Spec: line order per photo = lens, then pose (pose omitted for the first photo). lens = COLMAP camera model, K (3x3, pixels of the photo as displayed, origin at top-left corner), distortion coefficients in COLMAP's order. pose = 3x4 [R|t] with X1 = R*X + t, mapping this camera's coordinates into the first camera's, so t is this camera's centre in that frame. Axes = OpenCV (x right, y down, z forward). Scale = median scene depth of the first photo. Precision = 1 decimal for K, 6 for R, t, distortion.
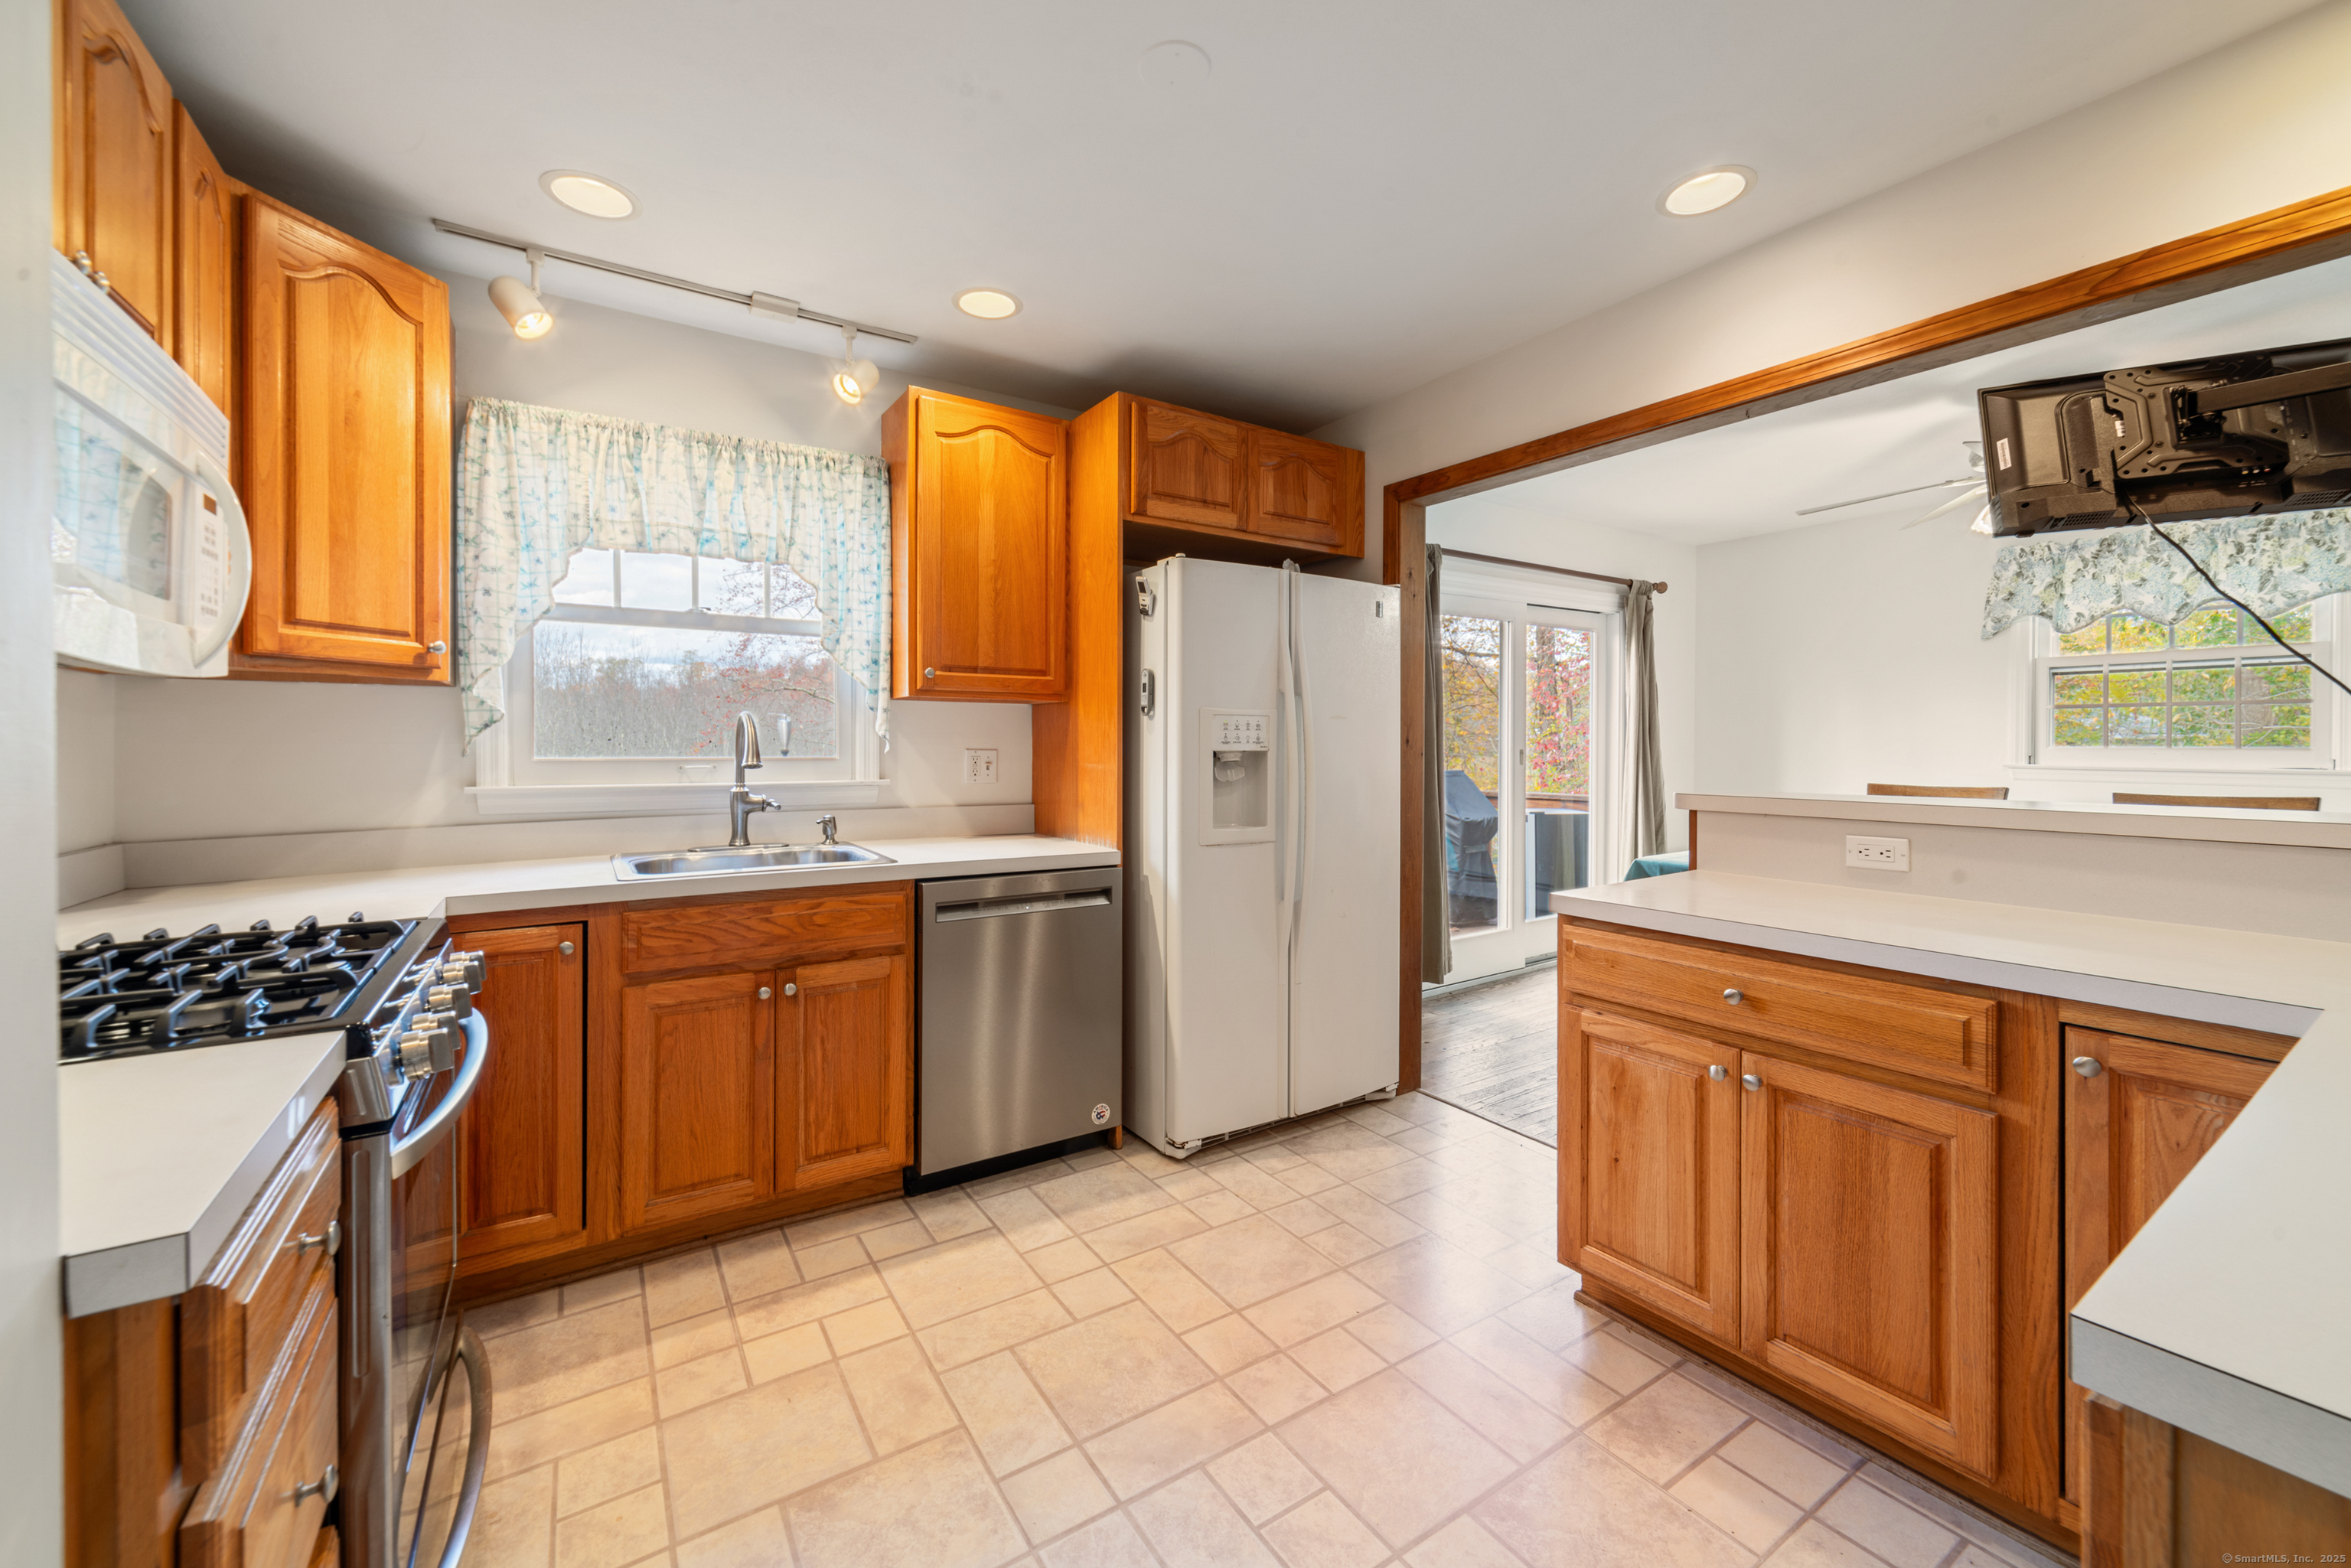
lens RADIAL K [[921.5, 0, 1183.0], [0, 921.5, 748.5], [0, 0, 1]] dist [-0.000112, 0.000438]
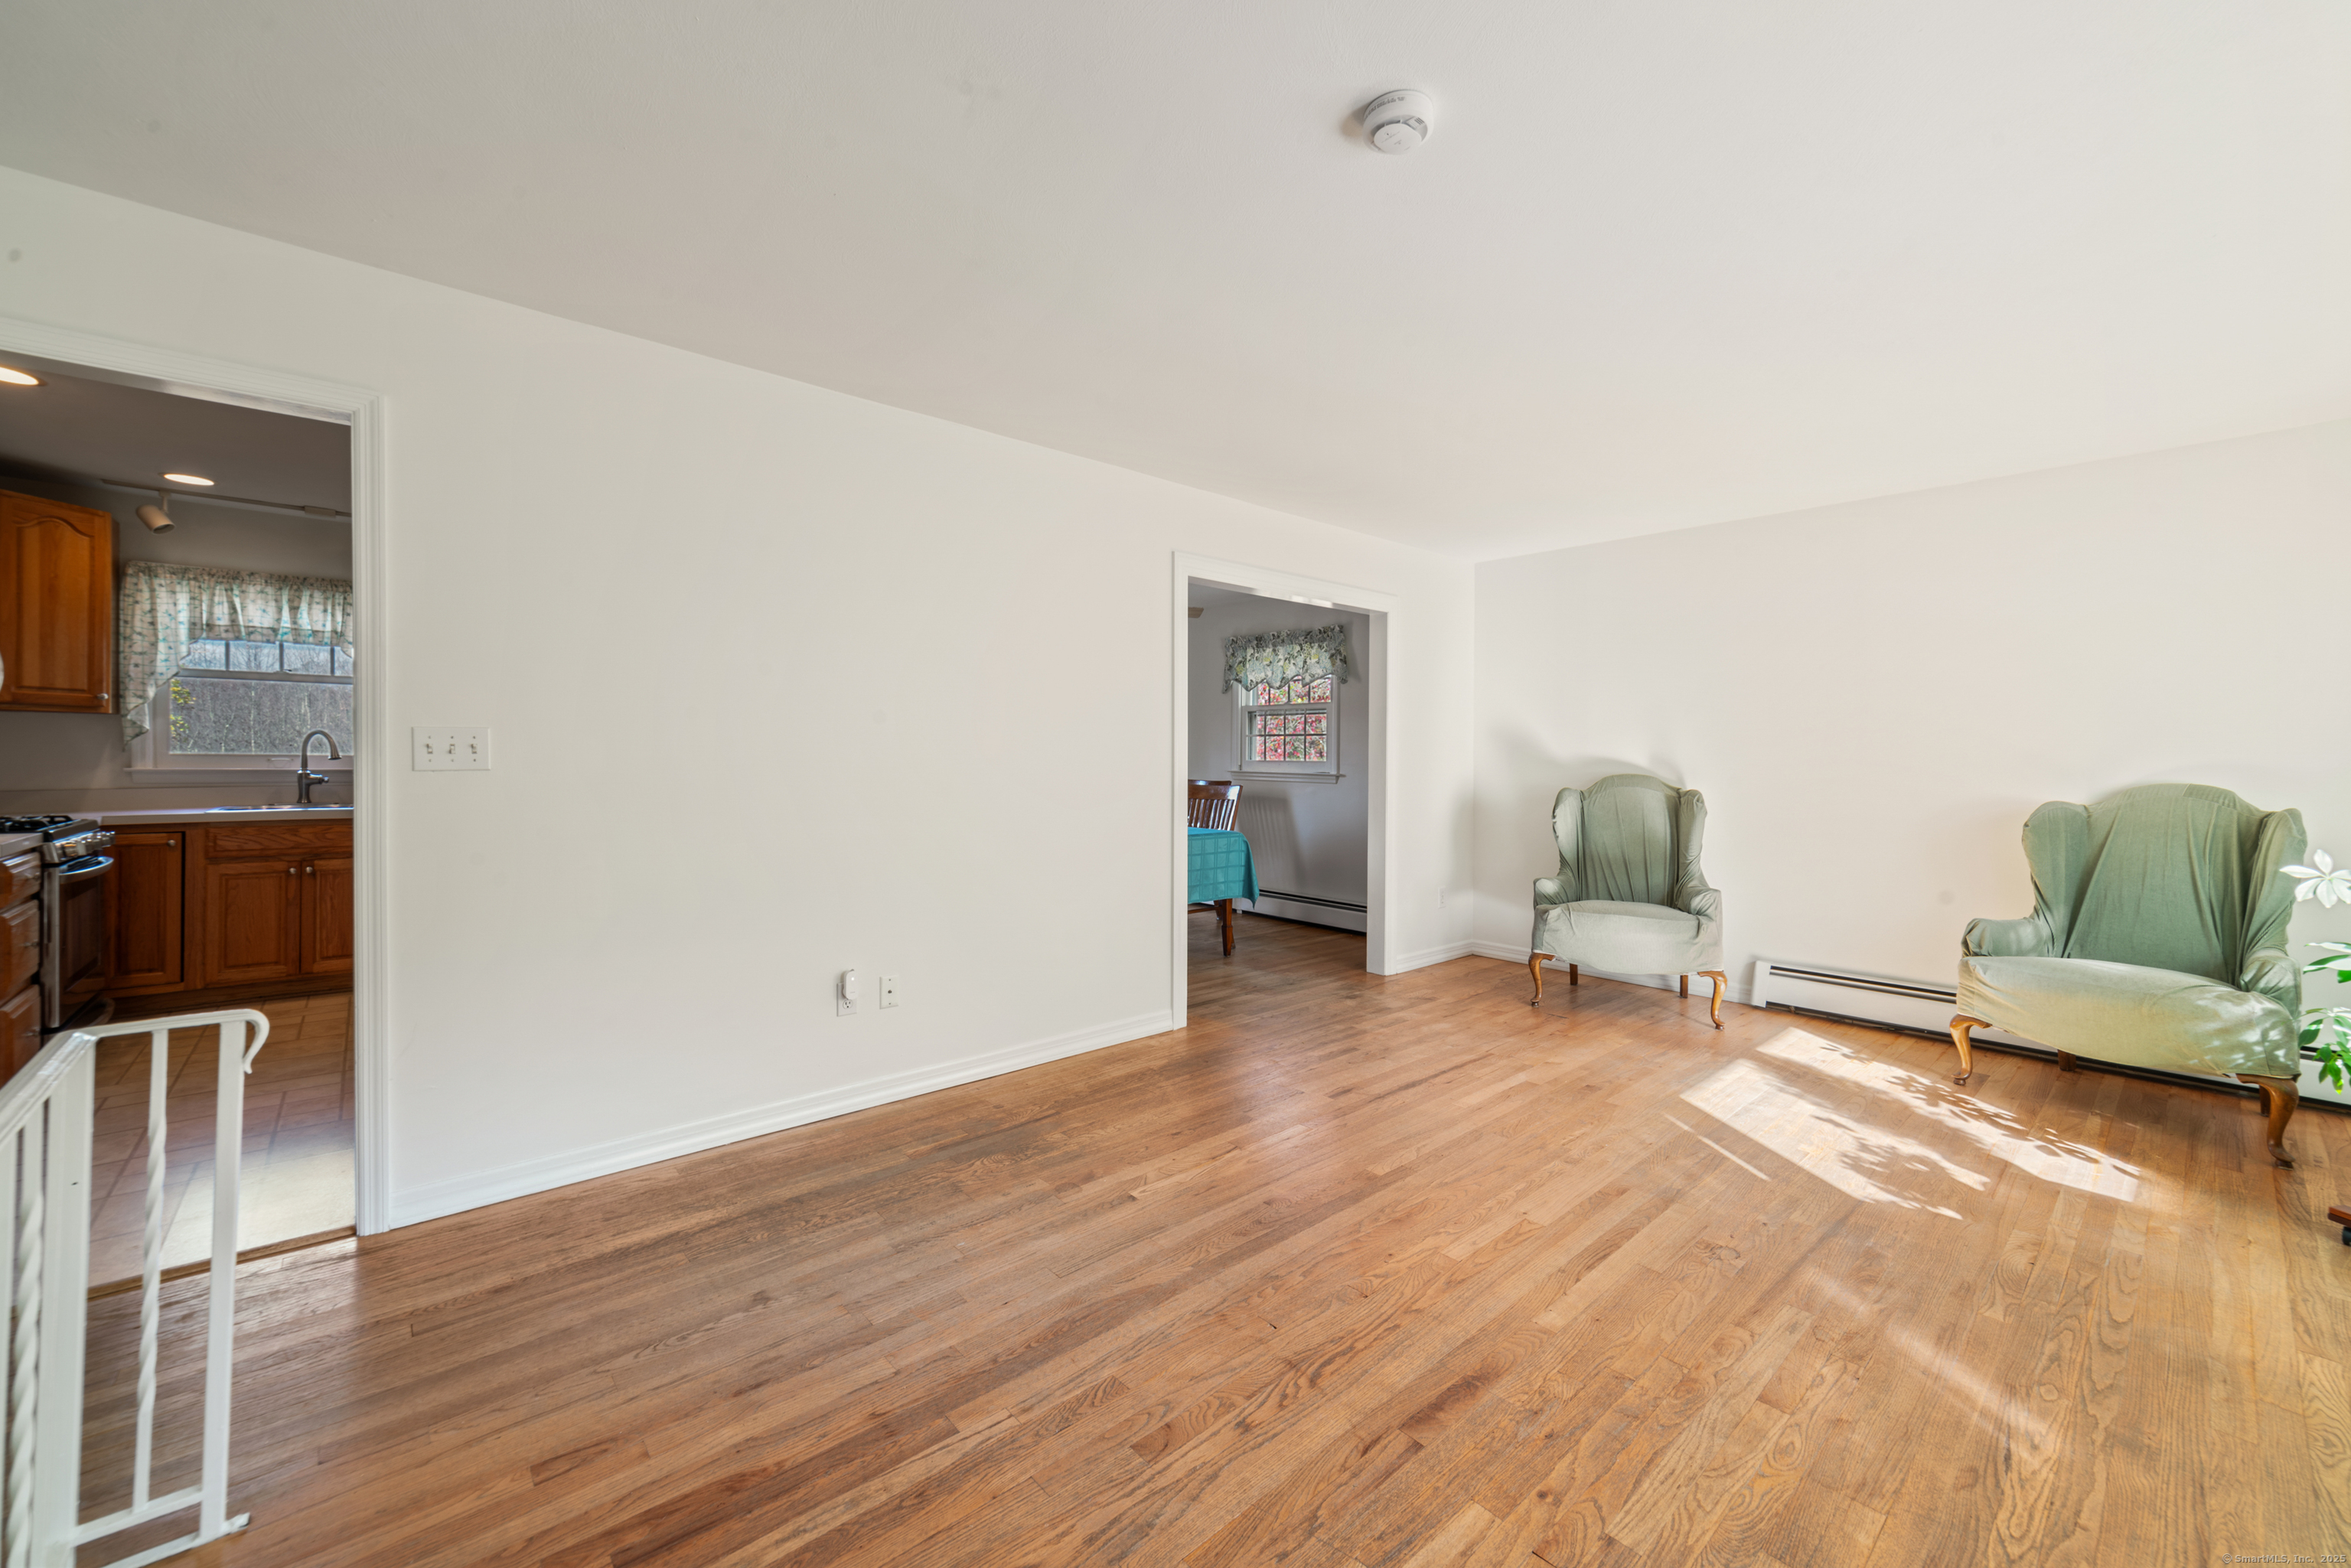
lens RADIAL K [[917.9, 0, 1171.6], [0, 917.9, 766.6], [0, 0, 1]] dist [-0.000422, 0.000464]
pose [[0.990006, 0.008916, 0.140741, 1.055323], [-0.009295, 0.999955, 0.002038, 0.015487], [-0.140716, -0.003325, 0.990044, -1.134782]]
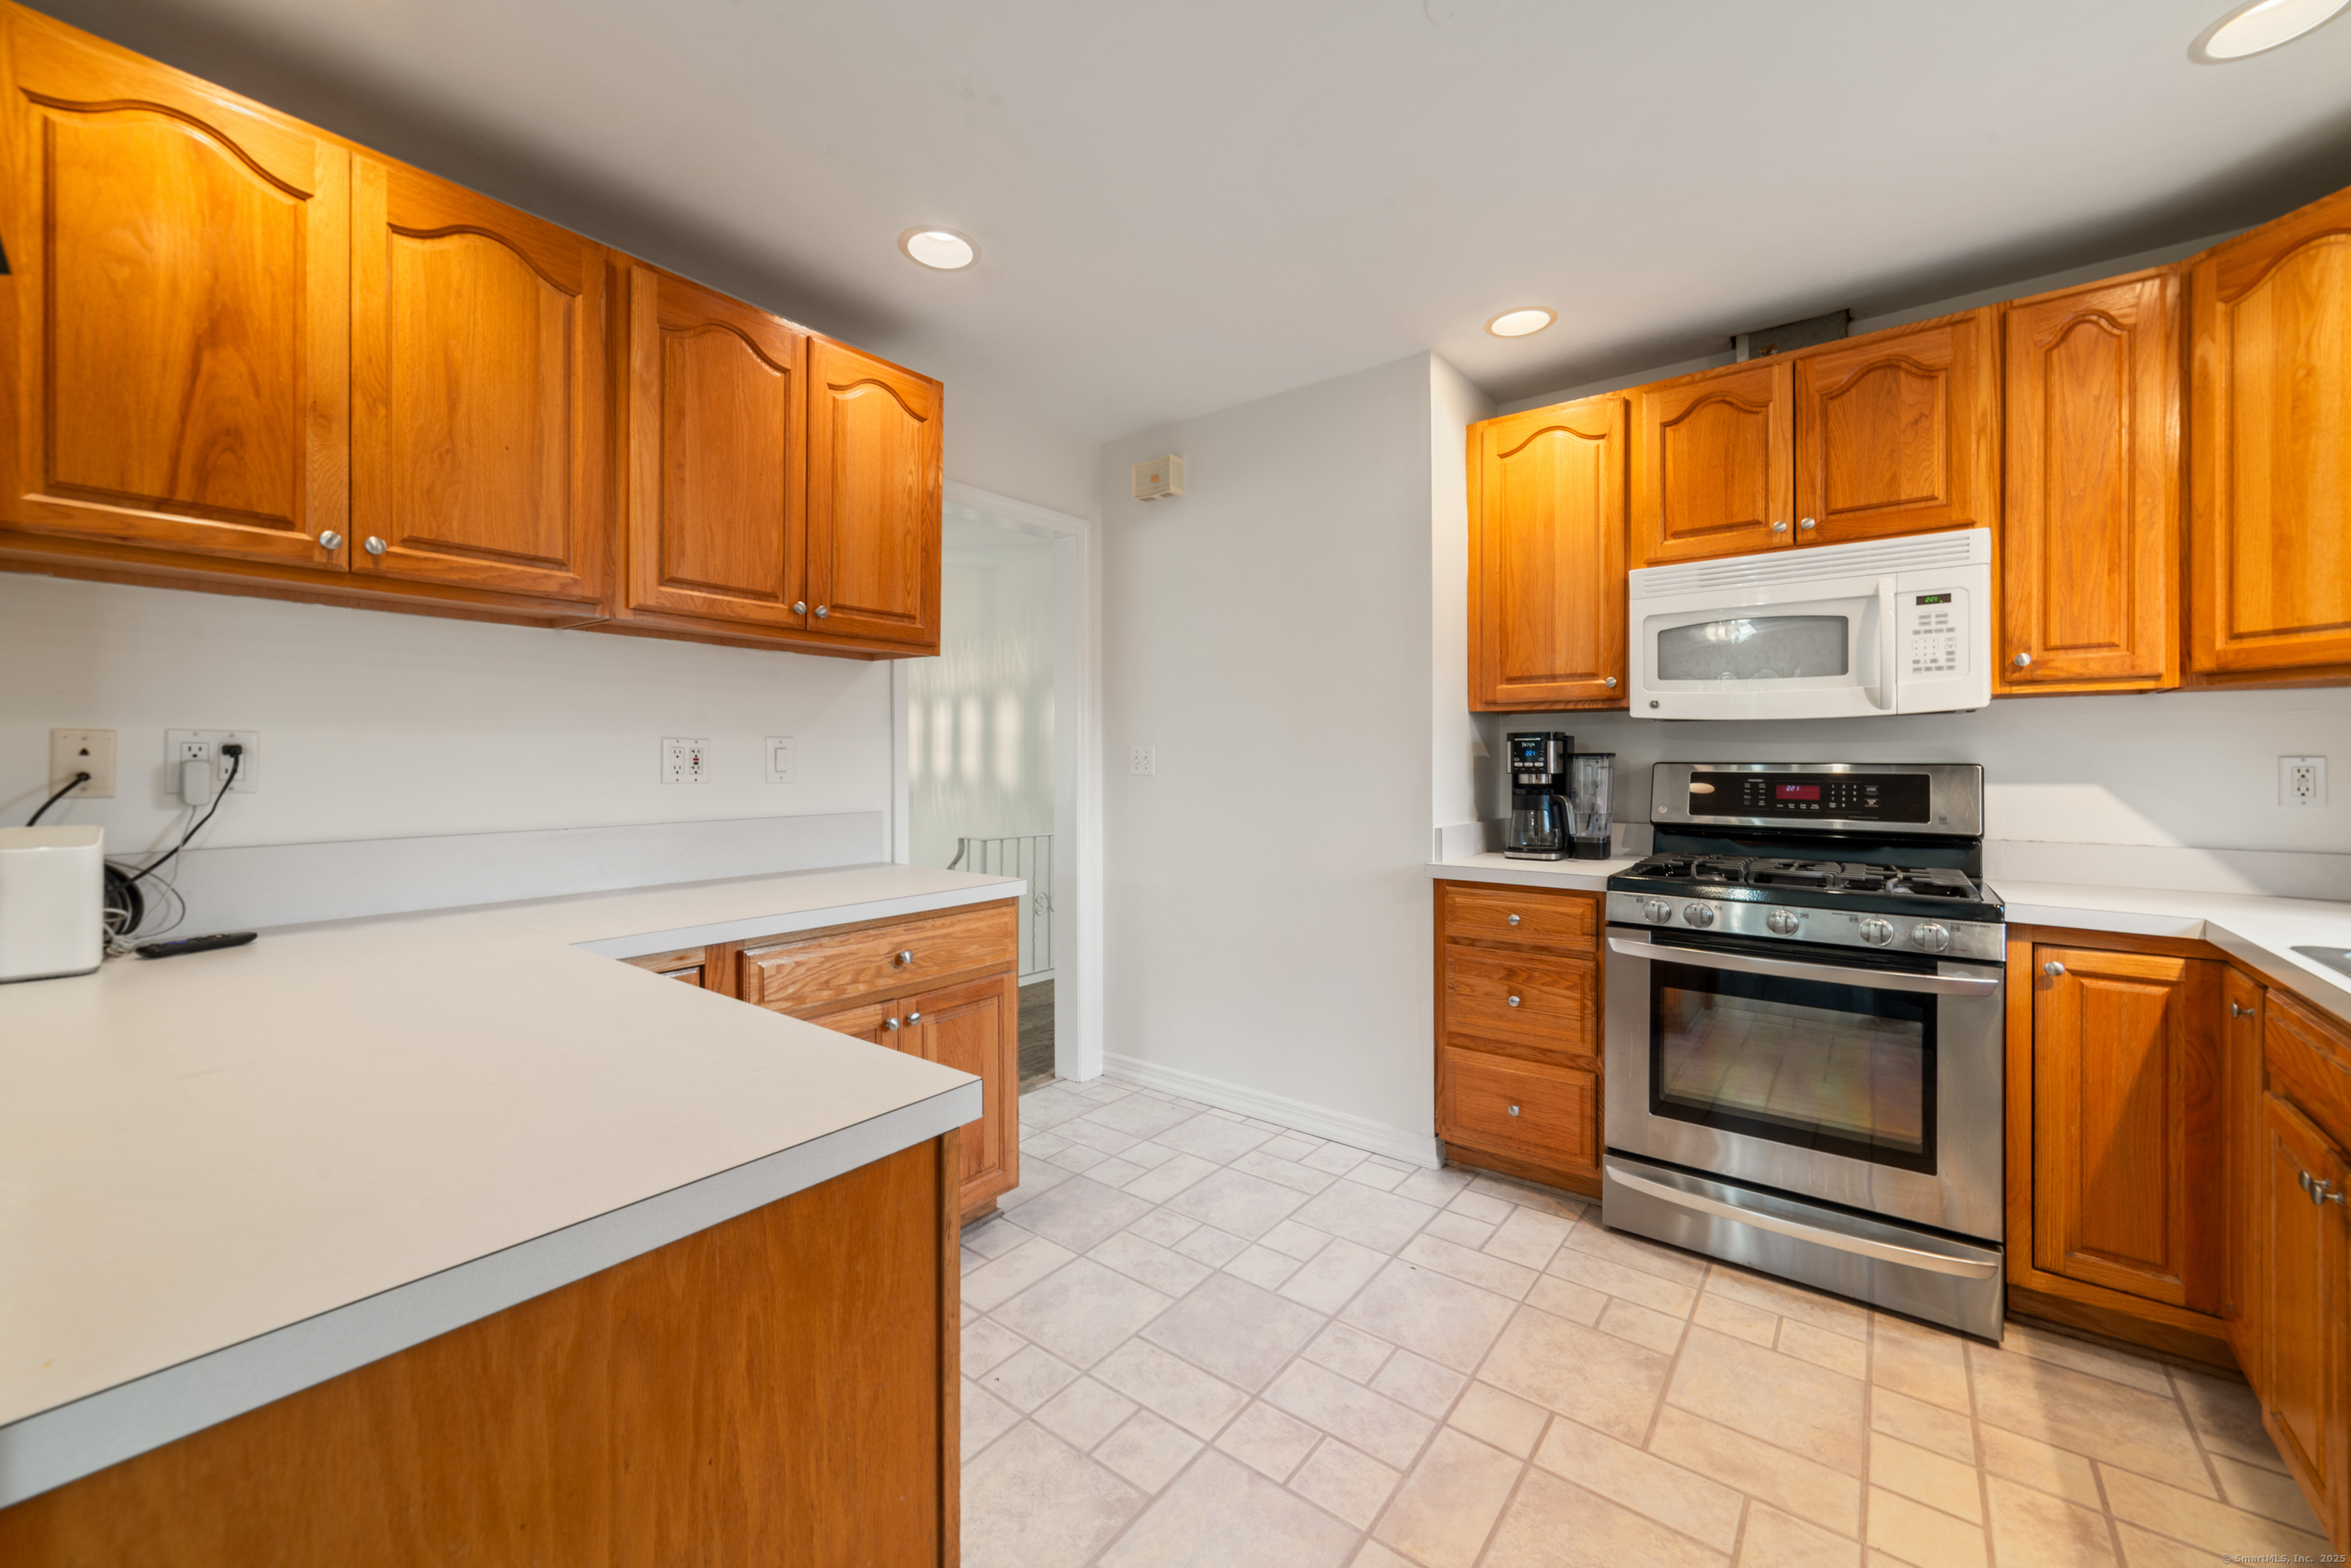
lens RADIAL K [[917.9, 0, 1171.6], [0, 917.9, 766.6], [0, 0, 1]] dist [-0.000422, 0.000464]
pose [[-0.948560, 0.003799, -0.316574, 0.374327], [-0.001125, 0.999881, 0.015368, -0.004204], [0.316594, 0.014934, -0.948443, 1.210160]]
